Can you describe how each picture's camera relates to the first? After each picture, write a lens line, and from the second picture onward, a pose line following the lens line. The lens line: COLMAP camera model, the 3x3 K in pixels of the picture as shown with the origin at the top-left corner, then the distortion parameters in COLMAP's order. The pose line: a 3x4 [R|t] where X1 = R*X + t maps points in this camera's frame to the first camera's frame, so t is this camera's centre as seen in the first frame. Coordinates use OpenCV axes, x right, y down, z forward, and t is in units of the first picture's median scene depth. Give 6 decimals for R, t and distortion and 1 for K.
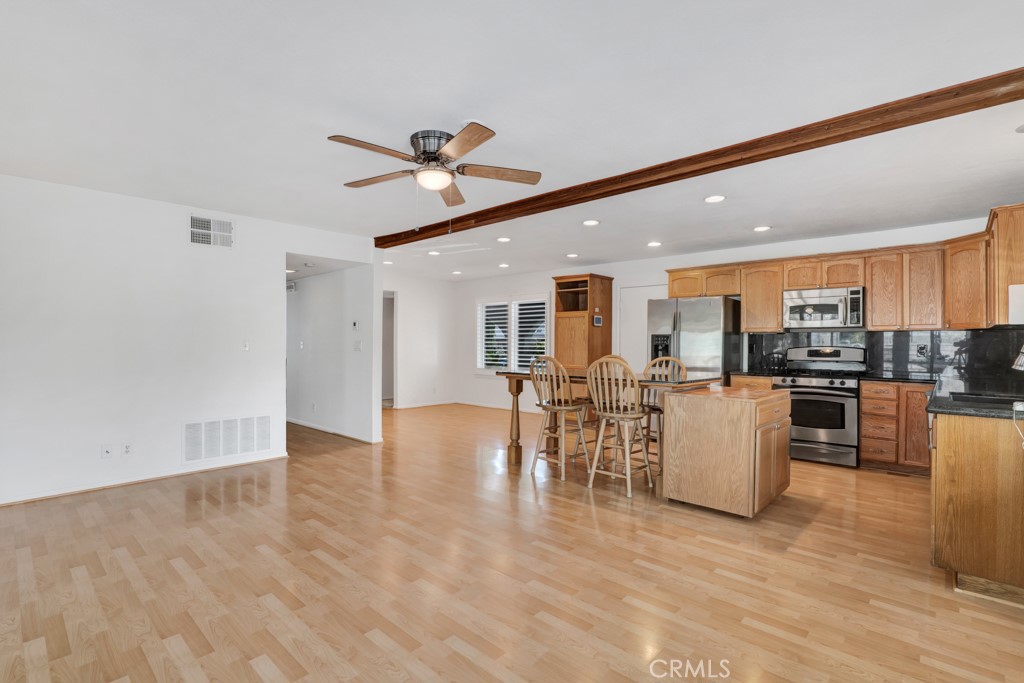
lens RADIAL K [[483.9, 0, 512.0], [0, 483.9, 341.5], [0, 0, 1]] dist [-0.011956, 0.000473]
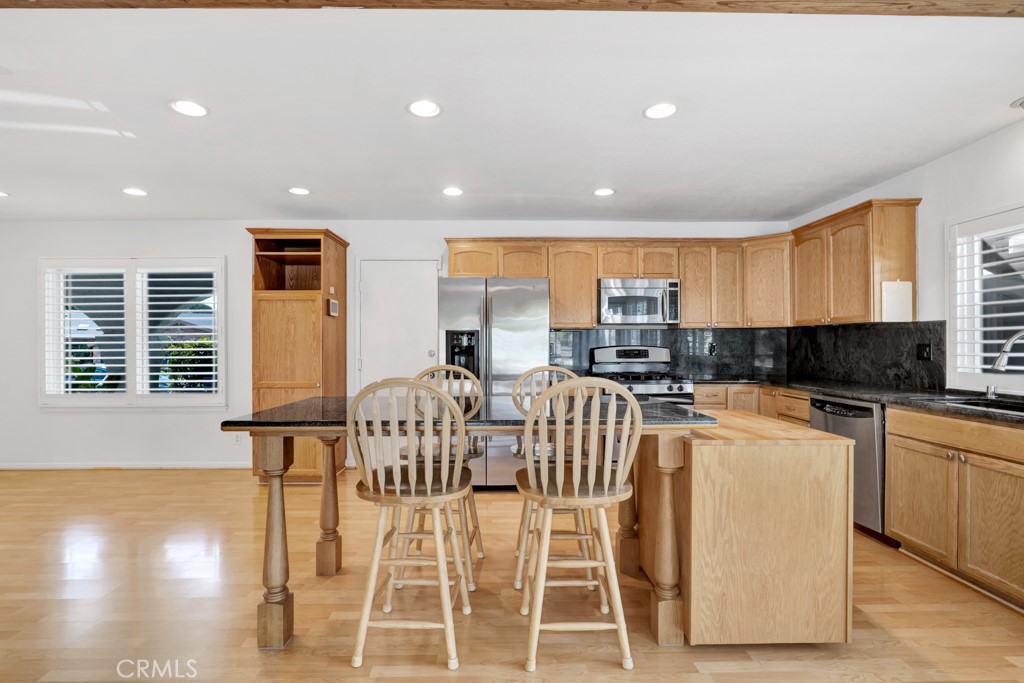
lens RADIAL K [[491.5, 0, 511.8], [0, 491.5, 343.6], [0, 0, 1]] dist [-0.011288, 0.000457]
pose [[0.722784, -0.009772, 0.691005, -0.127074], [0.003477, 0.999939, 0.010503, -0.003586], [-0.691065, -0.005189, 0.722774, 0.529757]]
